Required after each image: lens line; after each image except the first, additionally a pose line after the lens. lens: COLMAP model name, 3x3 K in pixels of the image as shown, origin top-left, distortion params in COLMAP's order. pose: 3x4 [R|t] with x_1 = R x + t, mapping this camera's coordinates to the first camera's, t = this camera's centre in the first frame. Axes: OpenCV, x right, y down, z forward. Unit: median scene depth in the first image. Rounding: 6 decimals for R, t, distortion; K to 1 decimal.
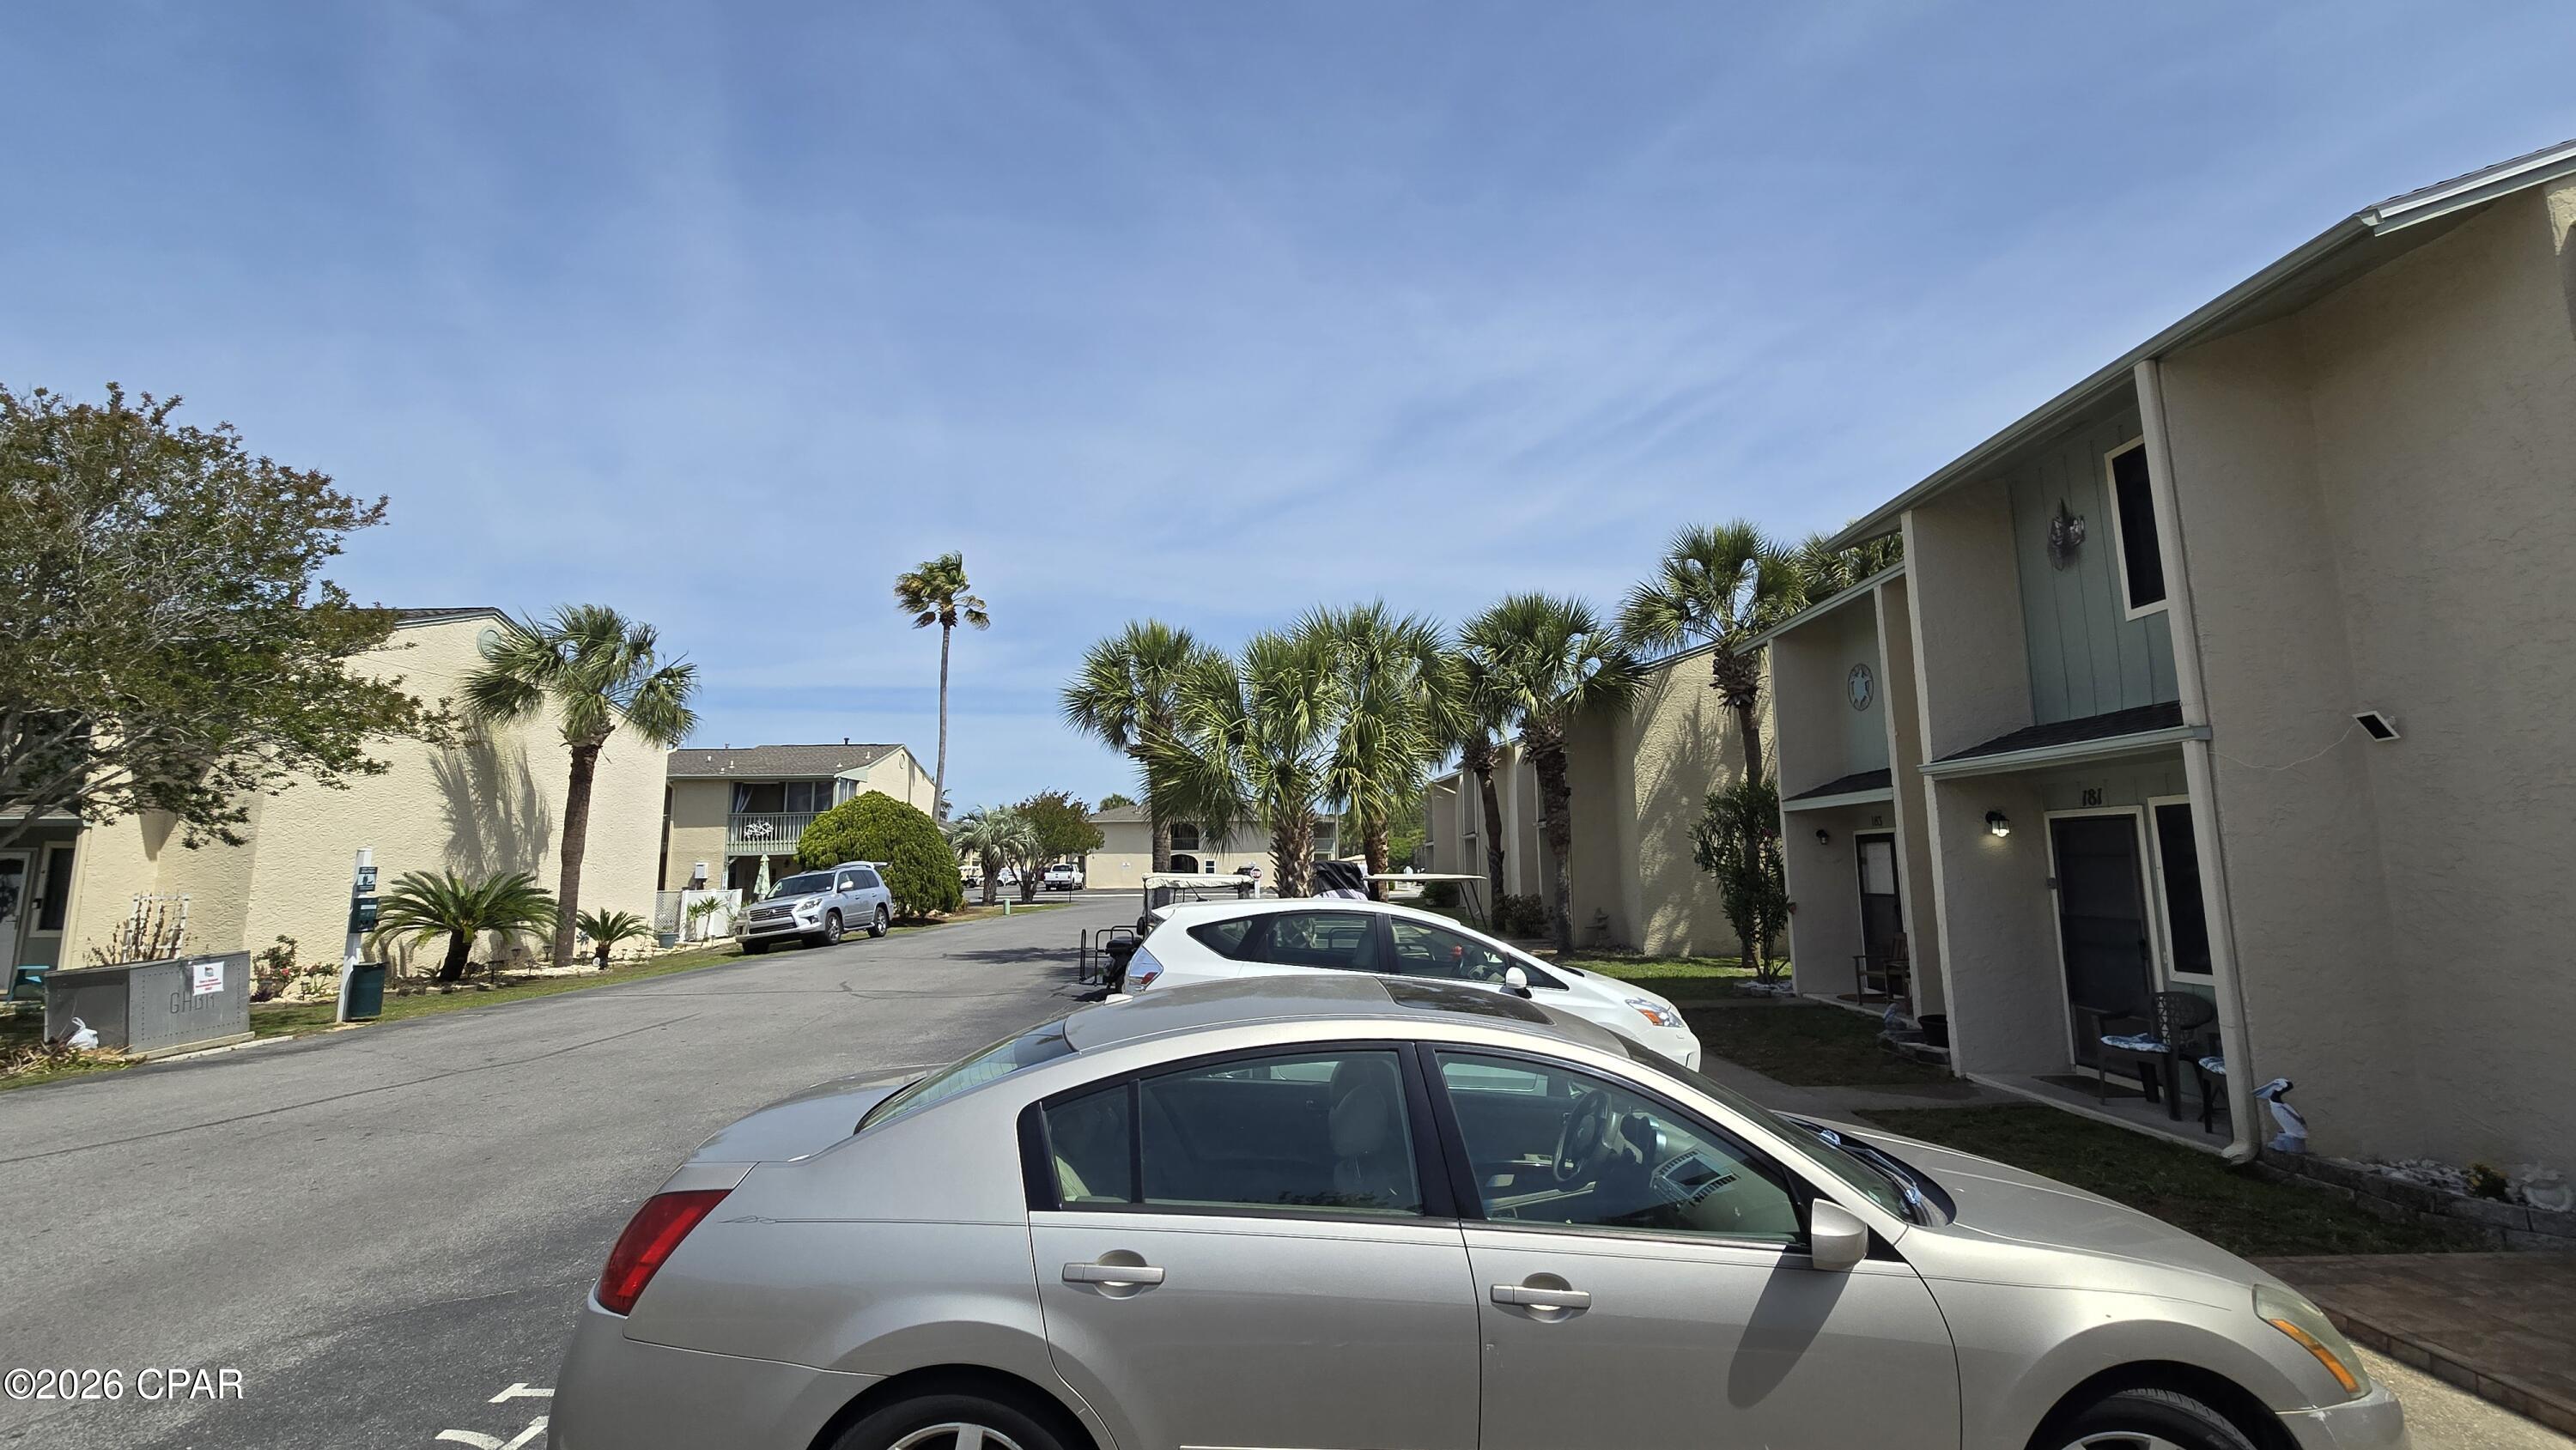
lens RADIAL K [[1053.1, 0, 1298.8], [0, 1053.1, 724.4], [0, 0, 1]] dist [-0.003149, 0.000321]
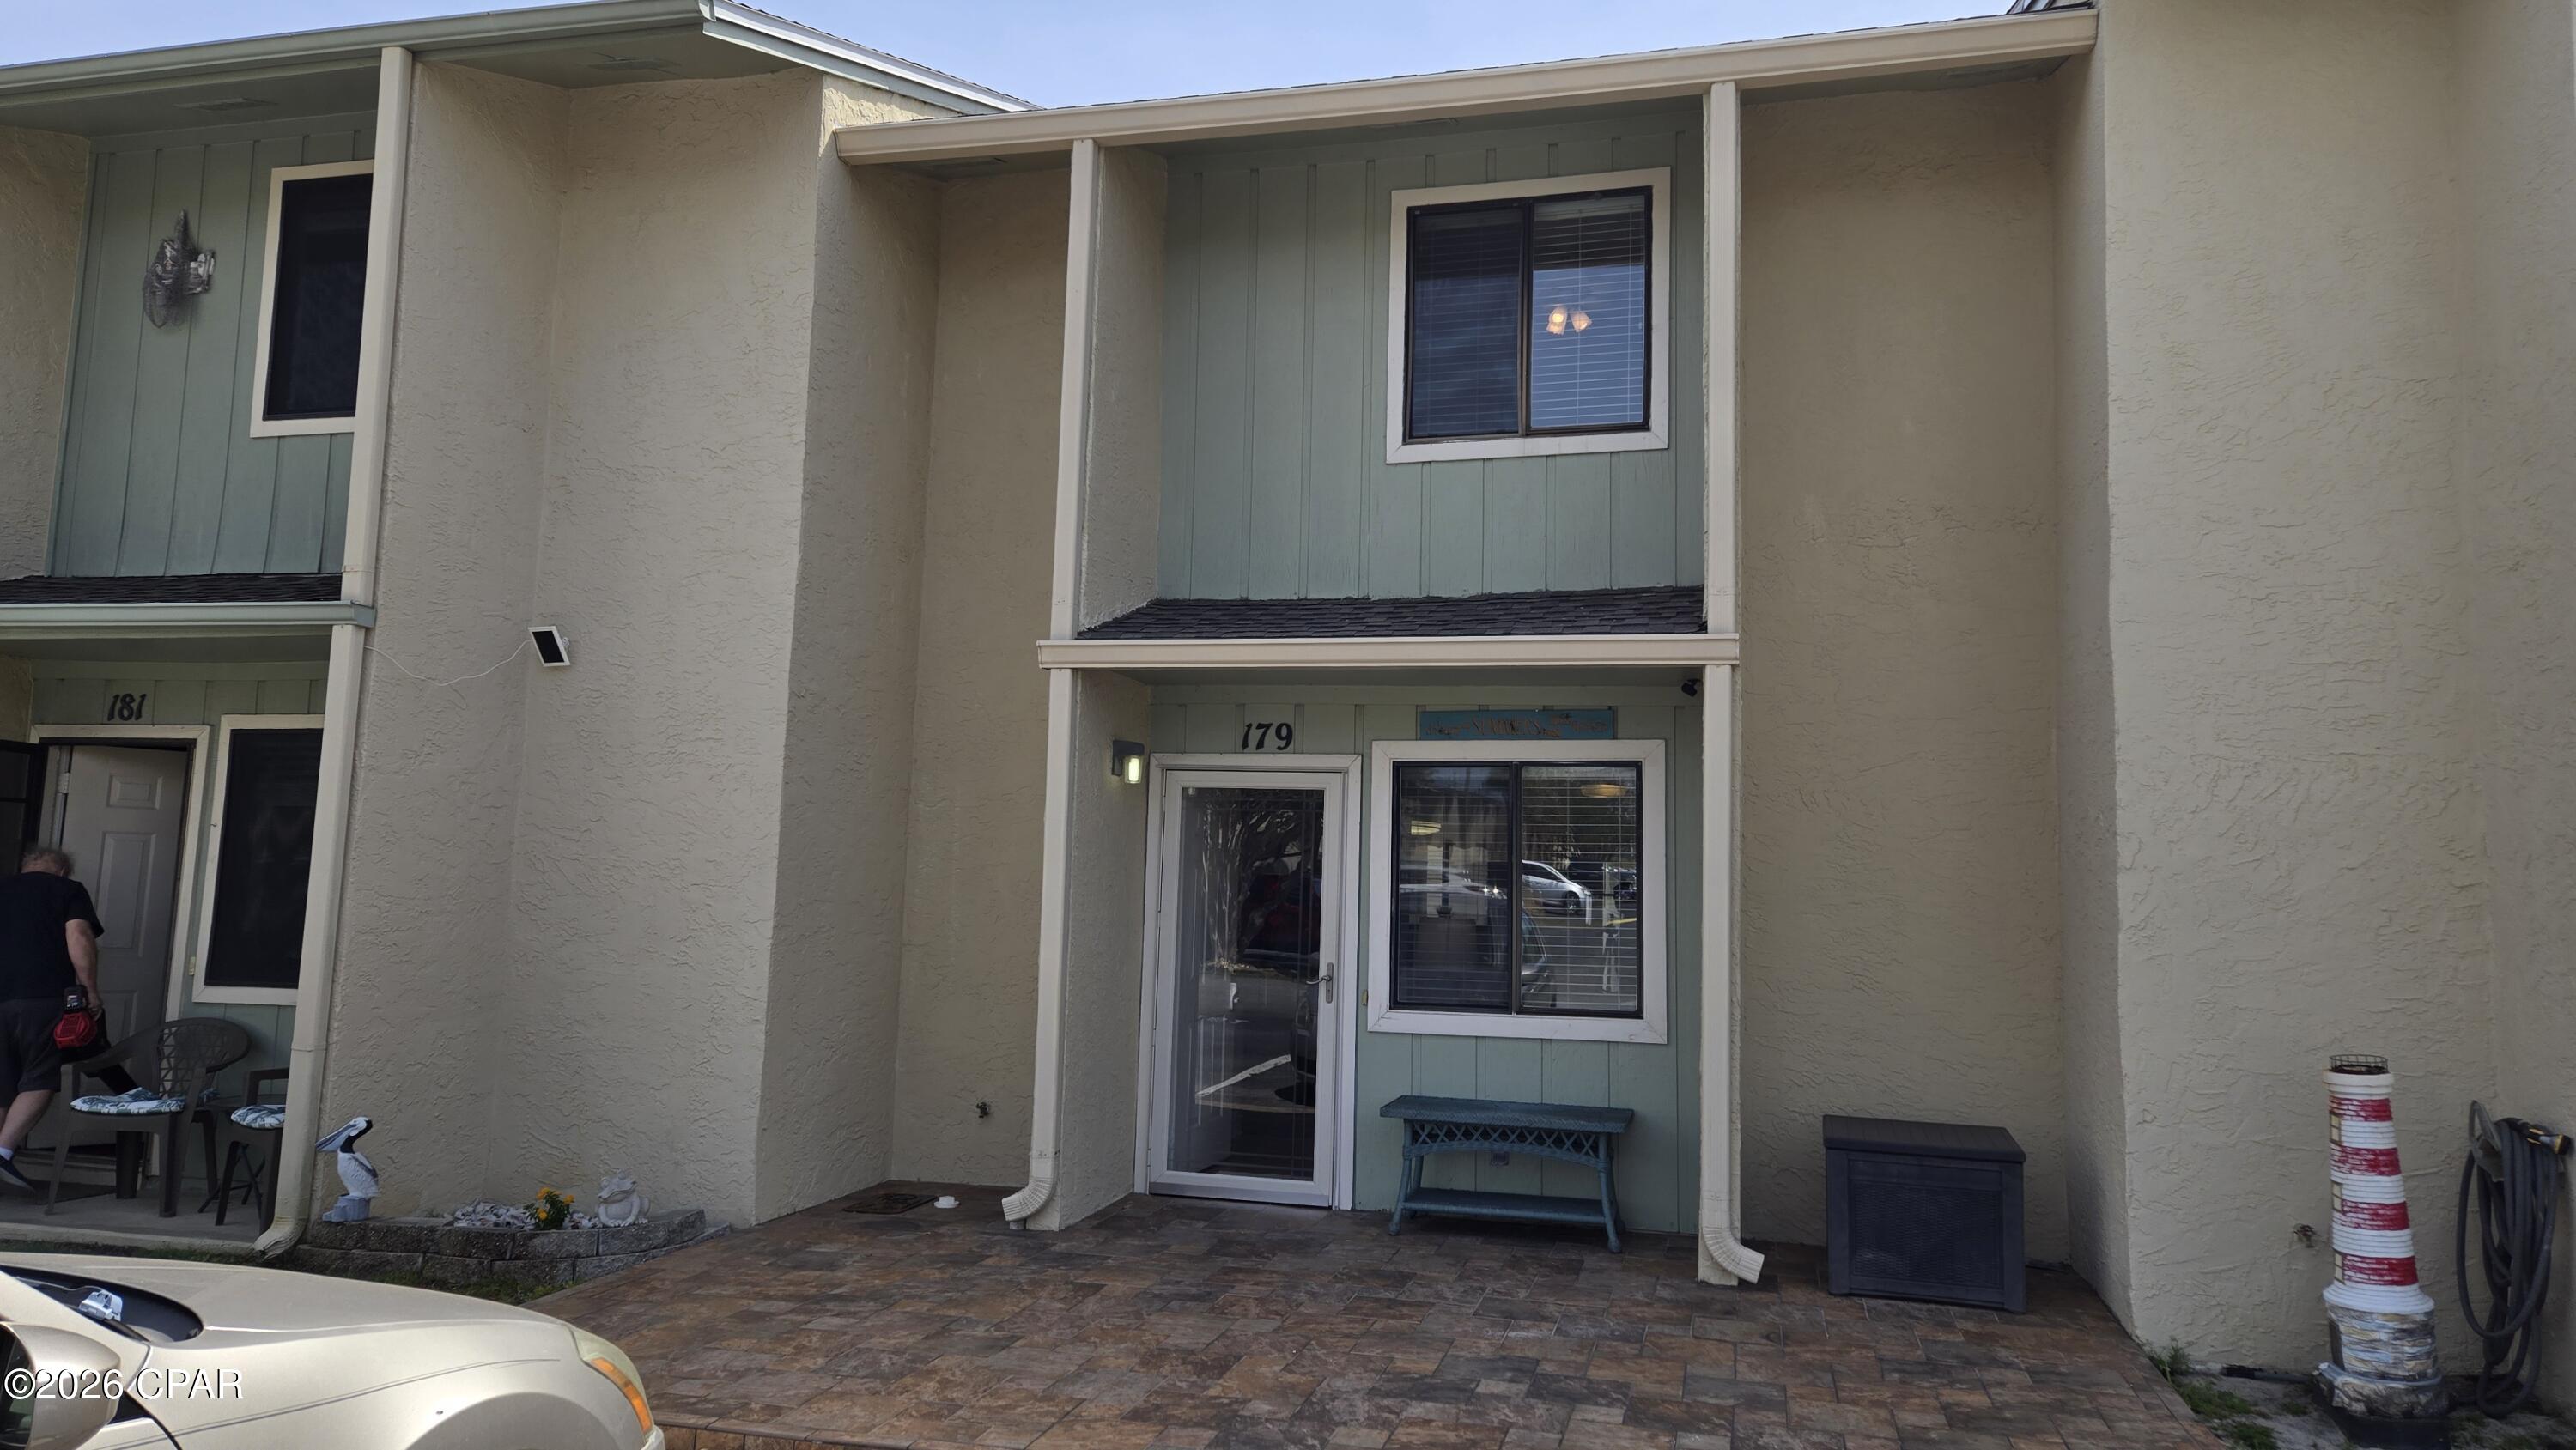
lens RADIAL K [[1713.6, 0, 1276.0], [0, 1713.6, 721.3], [0, 0, 1]] dist [0.070949, -0.057685]
pose [[0.238926, 0.124270, 0.963053, -0.066260], [-0.155051, 0.983935, -0.088497, 0.082452], [-0.958579, -0.128178, 0.254355, 0.147436]]
